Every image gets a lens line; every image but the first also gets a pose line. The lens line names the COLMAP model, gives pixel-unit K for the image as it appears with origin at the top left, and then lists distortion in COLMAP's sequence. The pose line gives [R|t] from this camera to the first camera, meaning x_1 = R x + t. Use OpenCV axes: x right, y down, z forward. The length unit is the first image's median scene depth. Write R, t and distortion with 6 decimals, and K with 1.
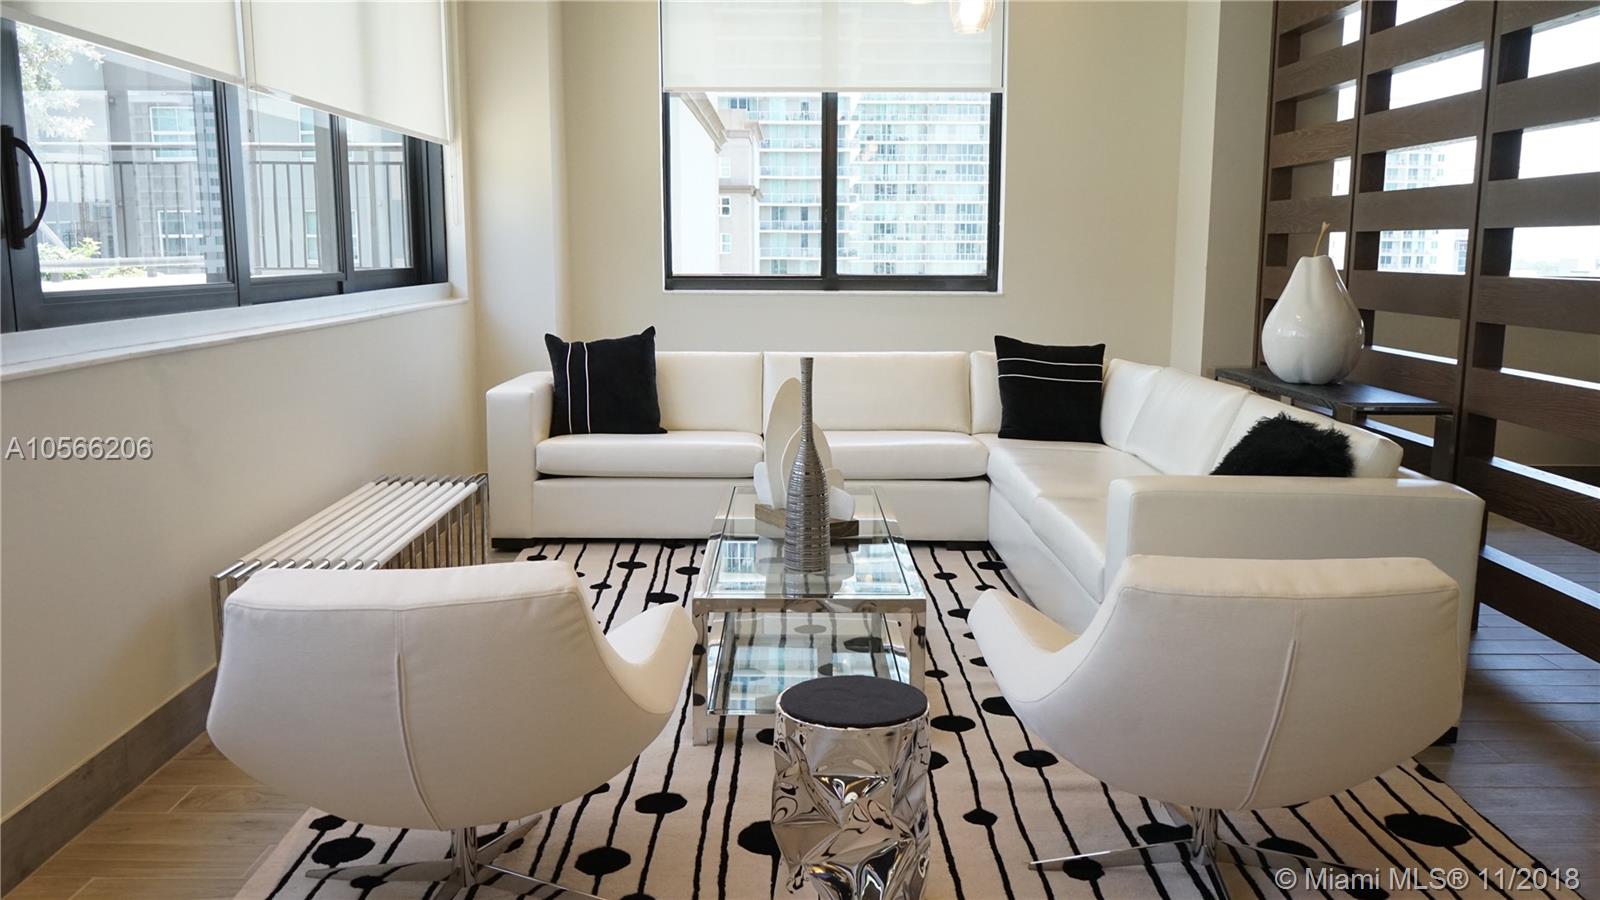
lens RADIAL K [[1284.2, 0, 800.0], [0, 1284.2, 450.0], [0, 0, 1]] dist [-0.004051, 0.011744]
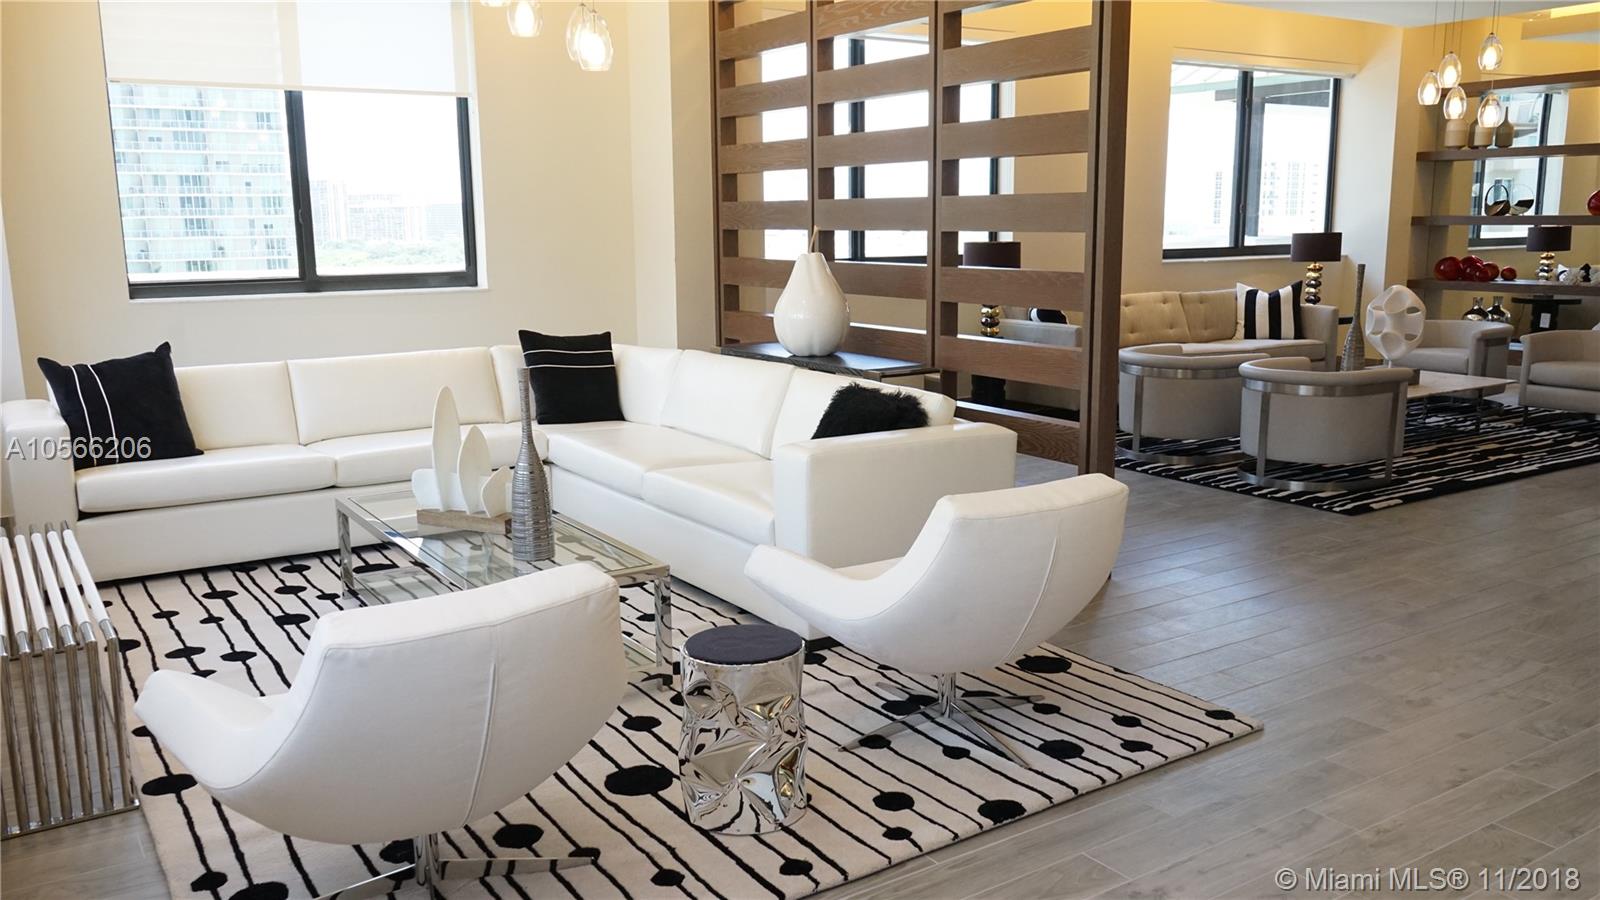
lens RADIAL K [[1284.2, 0, 800.0], [0, 1284.2, 450.0], [0, 0, 1]] dist [-0.004051, 0.011744]
pose [[0.840013, -0.109402, 0.531422, -0.234062], [0.097454, 0.993954, 0.050579, -0.020762], [-0.533742, 0.009302, 0.845596, -0.035167]]
